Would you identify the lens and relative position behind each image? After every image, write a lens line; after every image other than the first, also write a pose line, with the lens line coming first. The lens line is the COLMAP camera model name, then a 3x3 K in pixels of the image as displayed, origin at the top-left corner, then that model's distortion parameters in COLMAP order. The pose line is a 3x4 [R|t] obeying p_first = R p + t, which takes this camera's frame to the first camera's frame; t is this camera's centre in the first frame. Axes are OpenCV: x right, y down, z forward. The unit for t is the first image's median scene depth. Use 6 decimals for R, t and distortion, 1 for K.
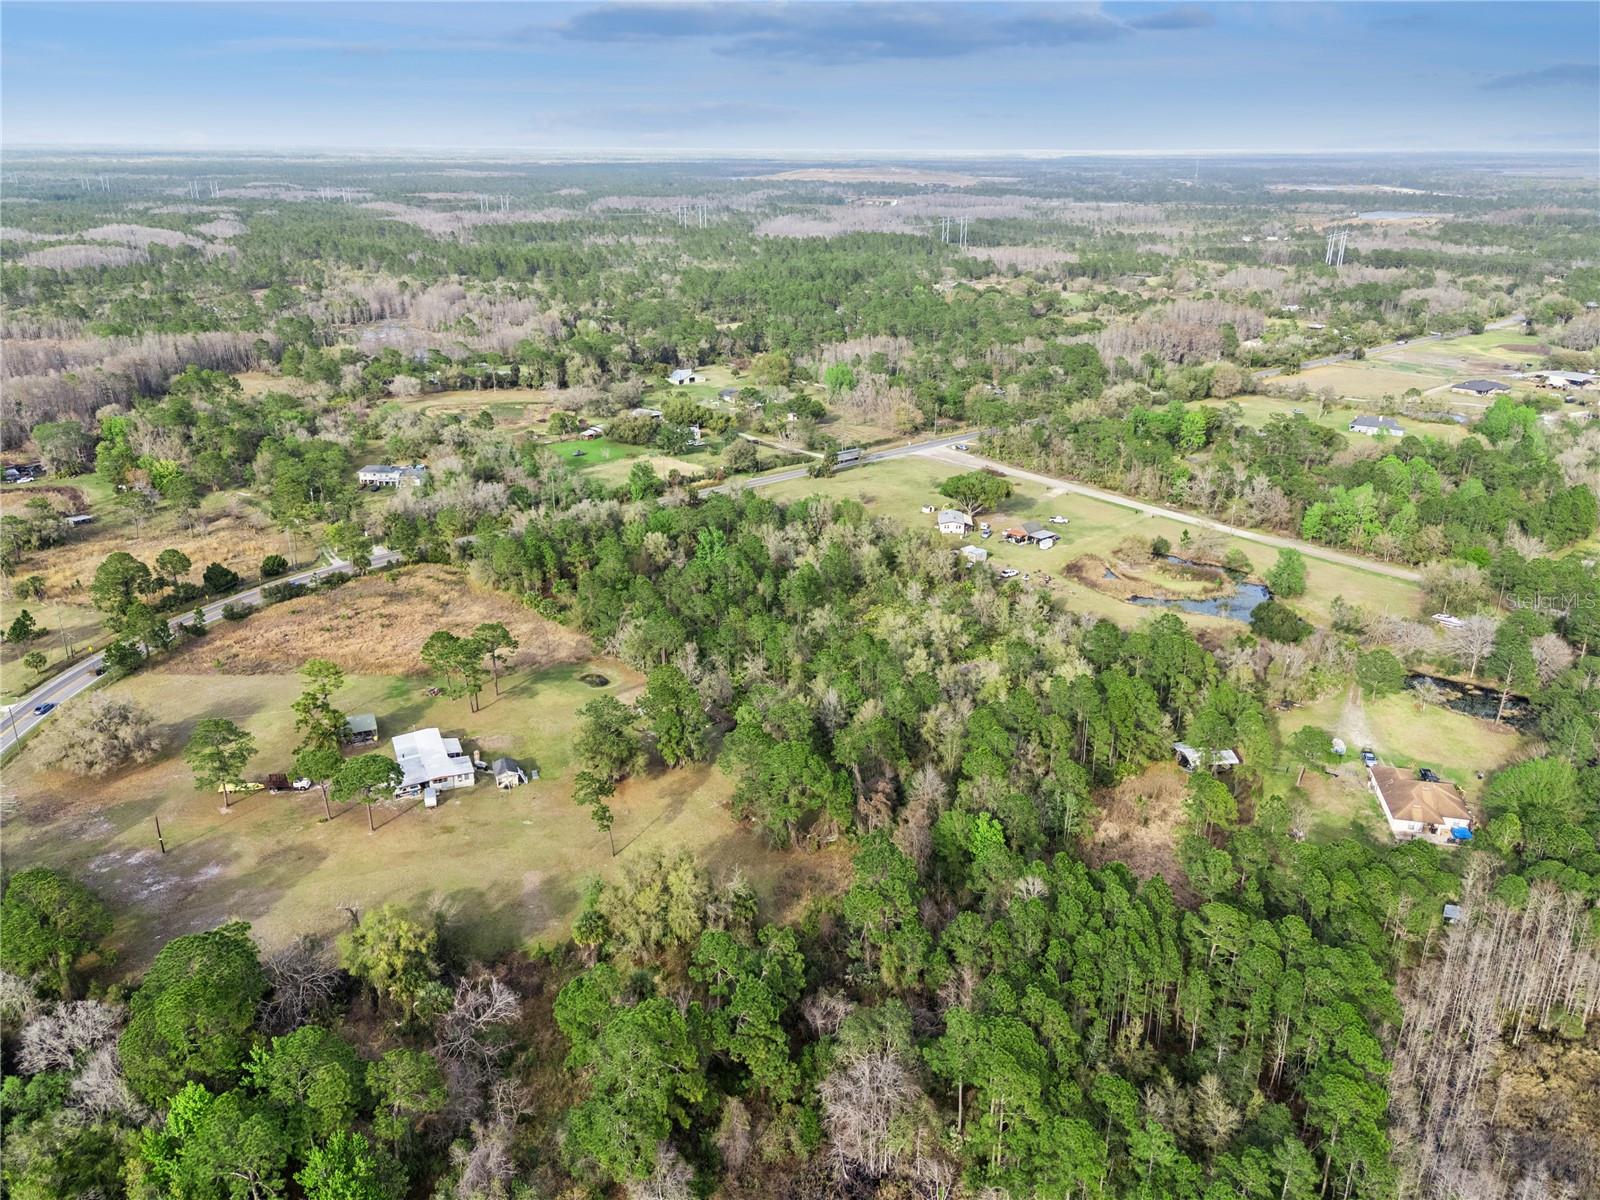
lens RADIAL K [[1197.4, 0, 808.3], [0, 1197.4, 580.8], [0, 0, 1]] dist [0.107542, -0.189344]
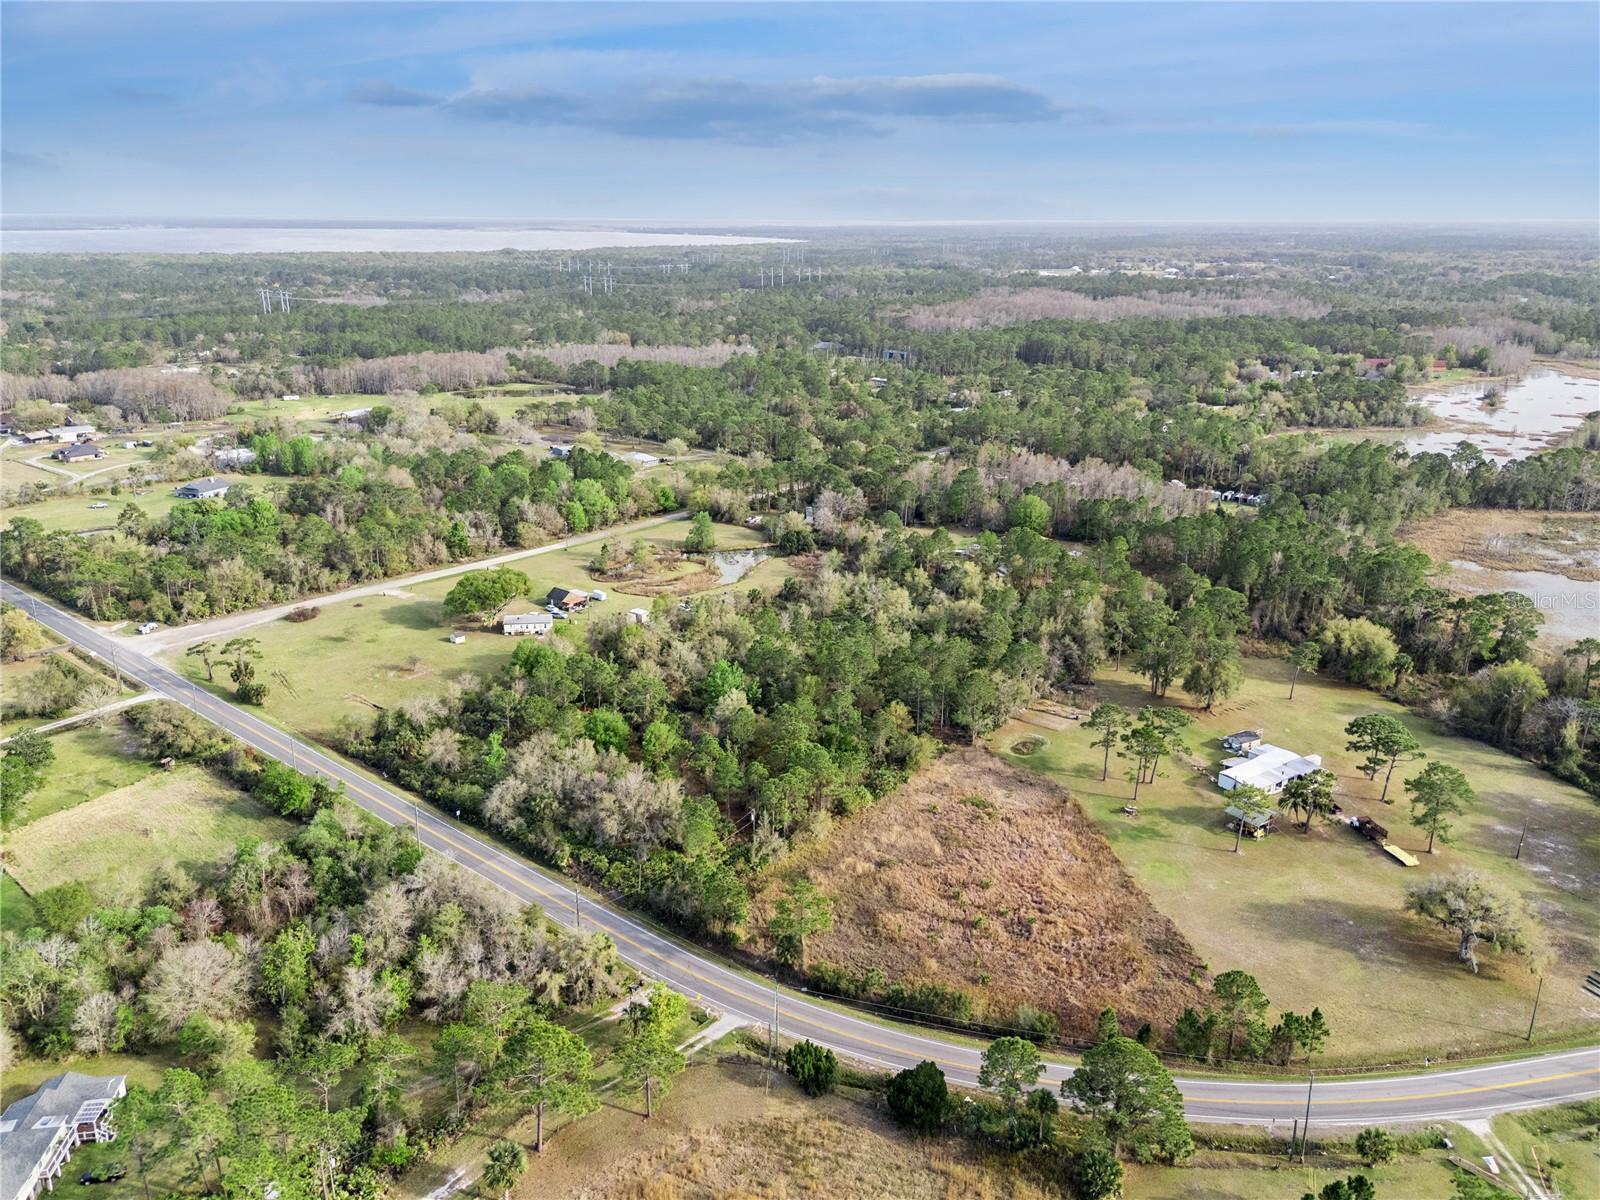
lens RADIAL K [[1186.8, 0, 803.5], [0, 1186.8, 588.5], [0, 0, 1]] dist [0.055636, -0.041929]
pose [[-0.159401, -0.303332, 0.939458, -0.788703], [0.334534, 0.878725, 0.340484, -0.326633], [-0.928805, 0.368554, -0.038594, 0.893331]]
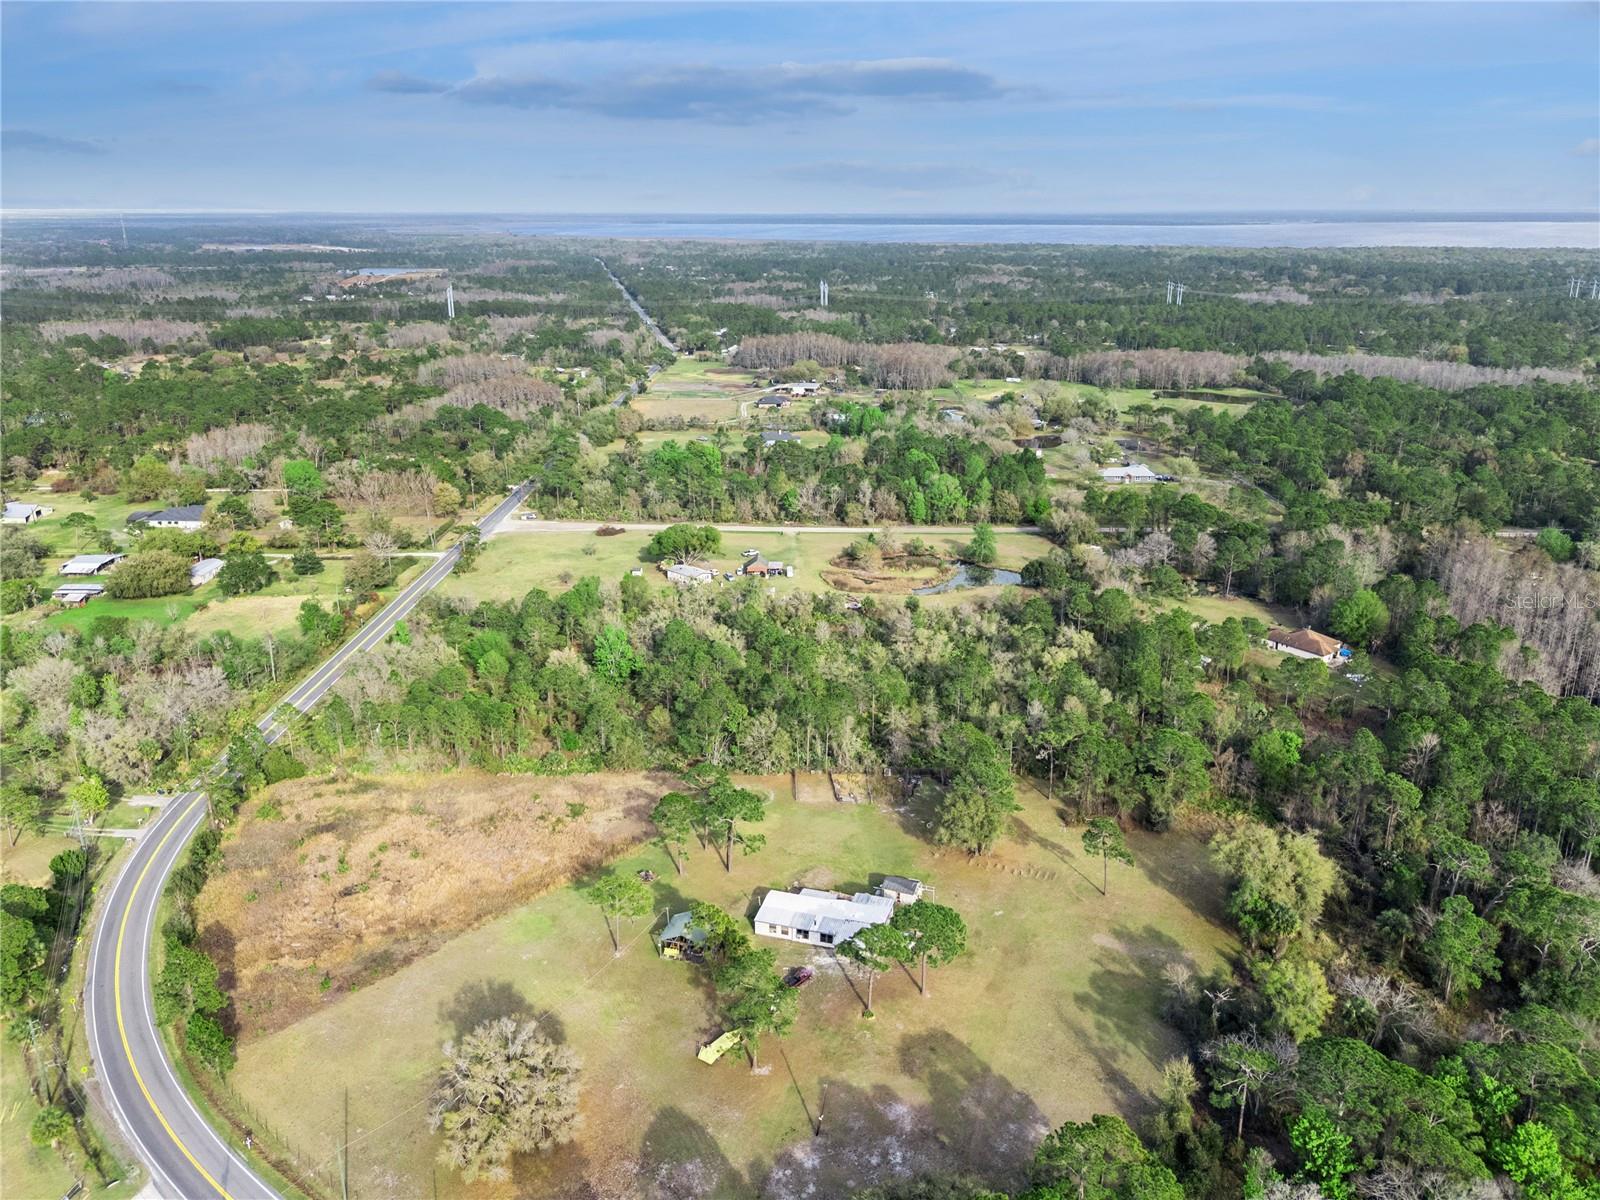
lens RADIAL K [[1182.8, 0, 797.9], [0, 1182.8, 616.5], [0, 0, 1]] dist [0.102140, -0.163725]
pose [[0.662711, -0.249705, 0.706018, -0.567193], [0.260571, 0.960748, 0.095211, -0.092870], [-0.702080, 0.120870, 0.701765, 0.259803]]
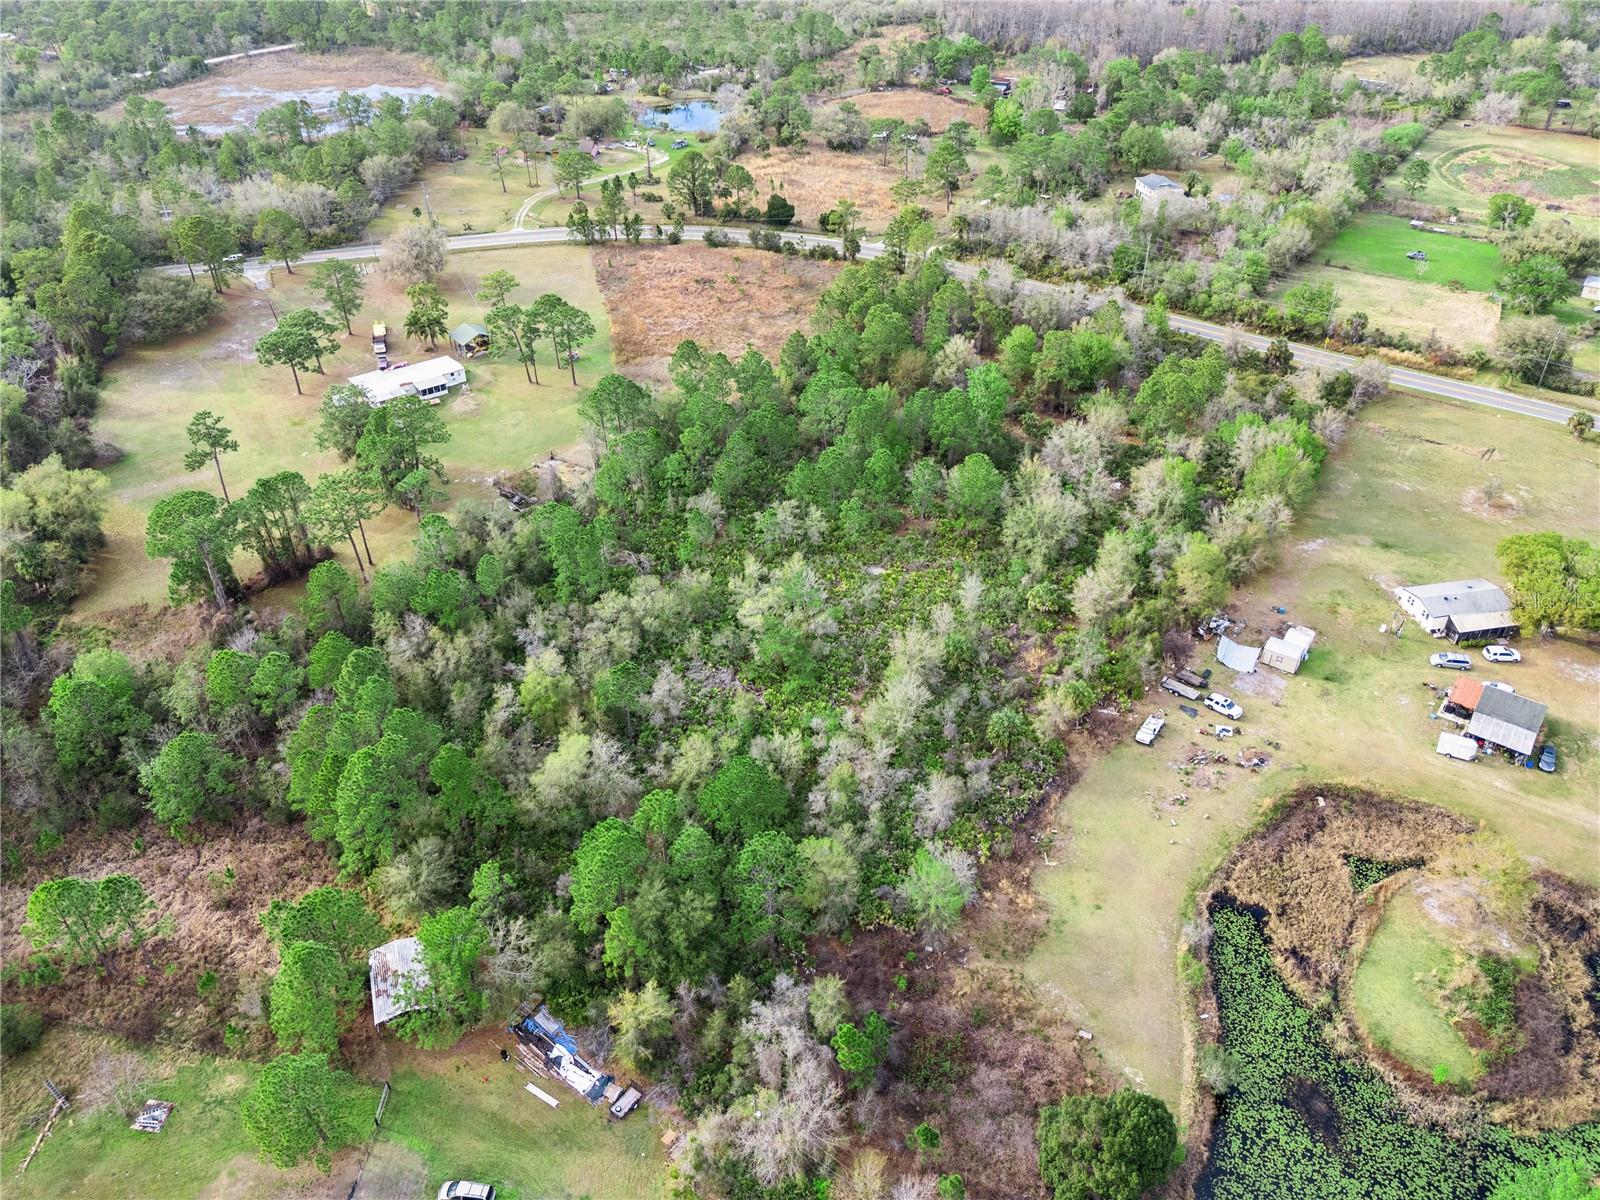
lens RADIAL K [[1187.2, 0, 800.0], [0, 1187.2, 600.0], [0, 0, 1]] dist [0.054804, -0.038827]
pose [[0.222570, 0.563144, -0.795821, 0.468648], [-0.326007, 0.812296, 0.483627, -0.209398], [0.918794, 0.151803, 0.364382, 0.627878]]
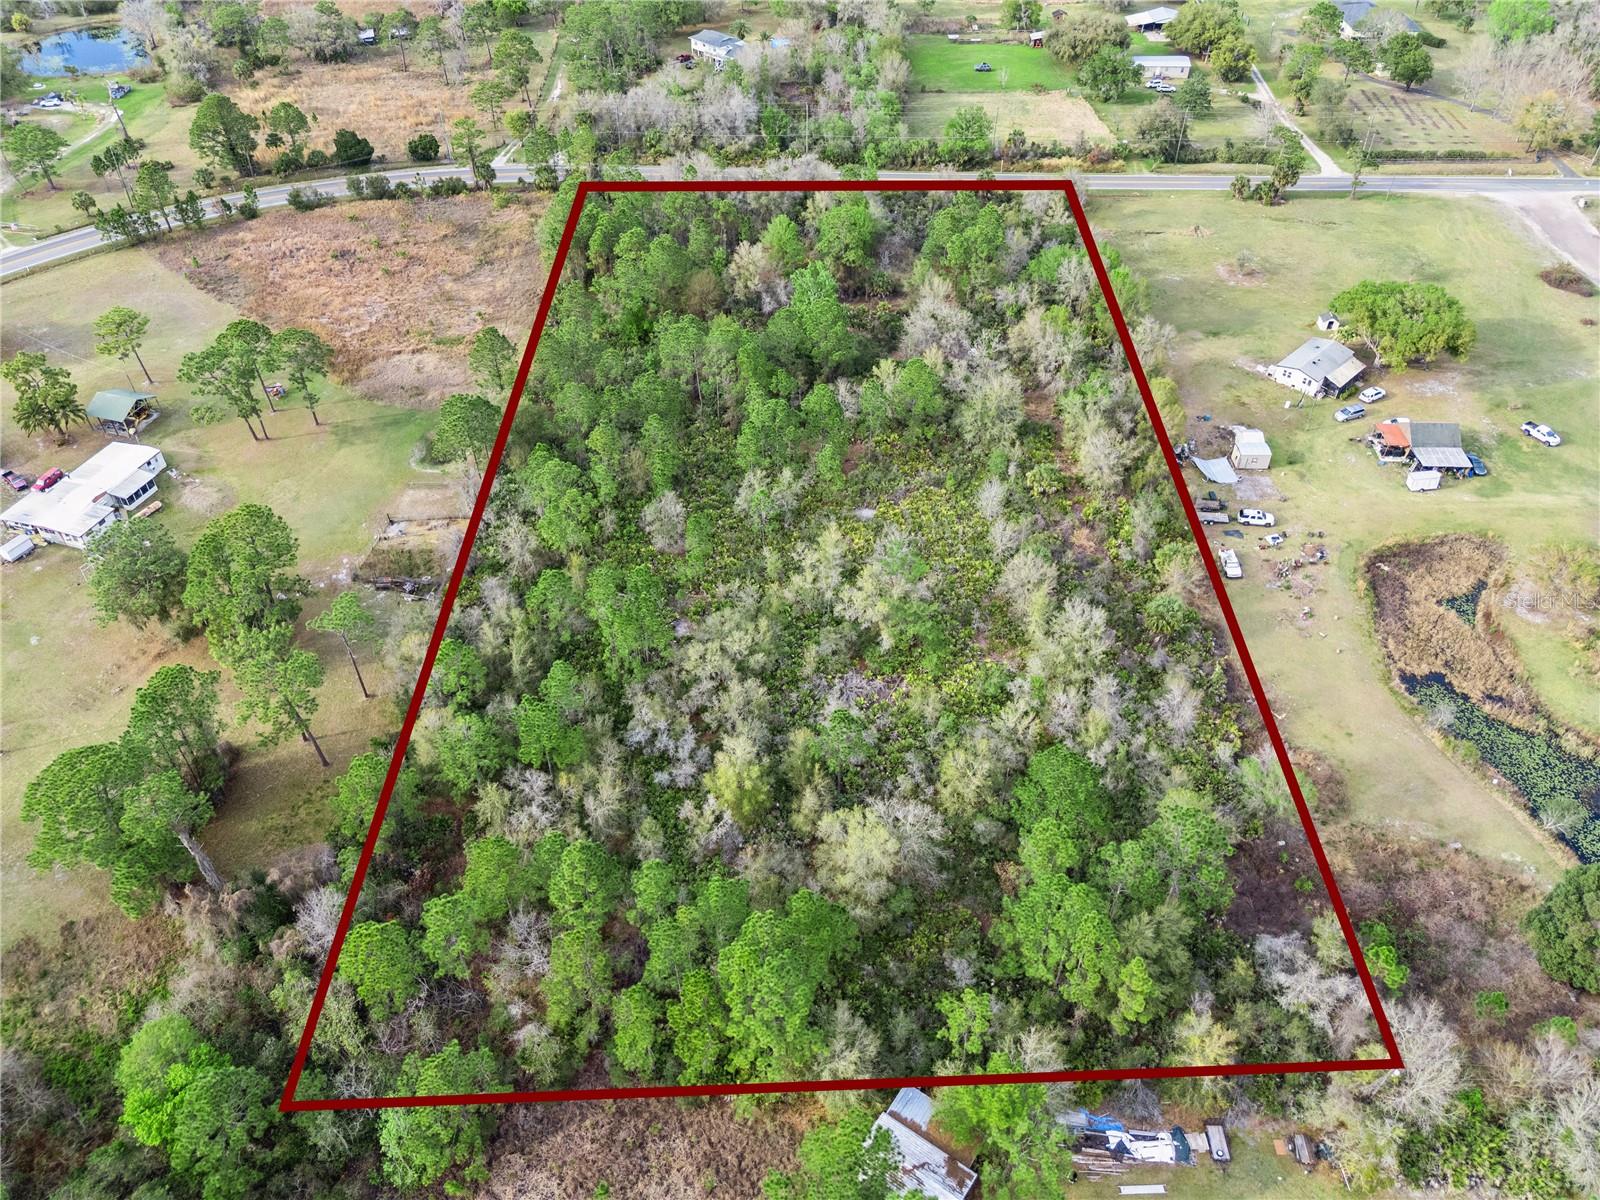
lens RADIAL K [[1186.8, 0, 803.5], [0, 1186.8, 588.5], [0, 0, 1]] dist [0.055636, -0.041929]
pose [[0.739810, 0.440843, -0.508270, 0.286453], [-0.227354, 0.874800, 0.427825, -0.149855], [0.633239, -0.200952, 0.747413, 0.457515]]
